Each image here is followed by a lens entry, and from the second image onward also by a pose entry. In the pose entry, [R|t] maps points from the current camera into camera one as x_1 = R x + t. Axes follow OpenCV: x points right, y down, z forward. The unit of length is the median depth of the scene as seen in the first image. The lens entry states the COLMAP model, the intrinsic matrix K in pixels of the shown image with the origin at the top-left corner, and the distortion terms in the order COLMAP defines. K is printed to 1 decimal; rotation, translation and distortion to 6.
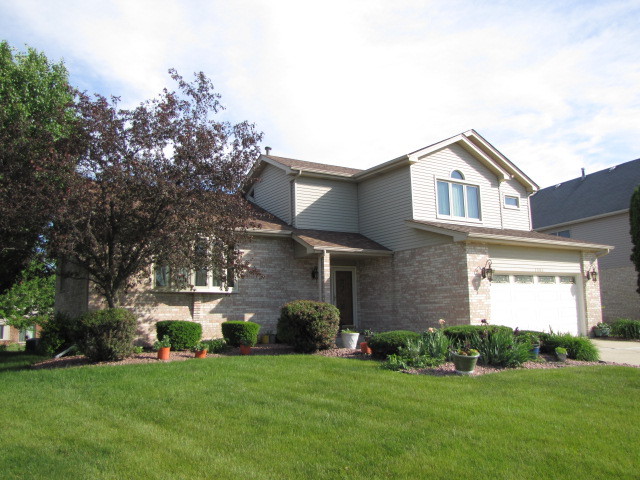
lens RADIAL K [[531.7, 0, 320.0], [0, 531.7, 240.0], [0, 0, 1]] dist [-0.101766, 0.002265]
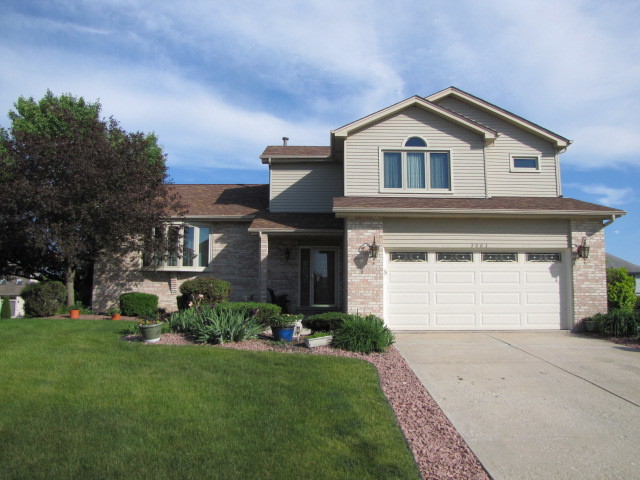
lens RADIAL K [[531.7, 0, 320.0], [0, 531.7, 240.0], [0, 0, 1]] dist [-0.101766, 0.002265]
pose [[0.834494, -0.031841, -0.550096, 0.630413], [0.048443, 0.998703, 0.015682, 0.022030], [0.548883, -0.039735, 0.834954, 0.152770]]
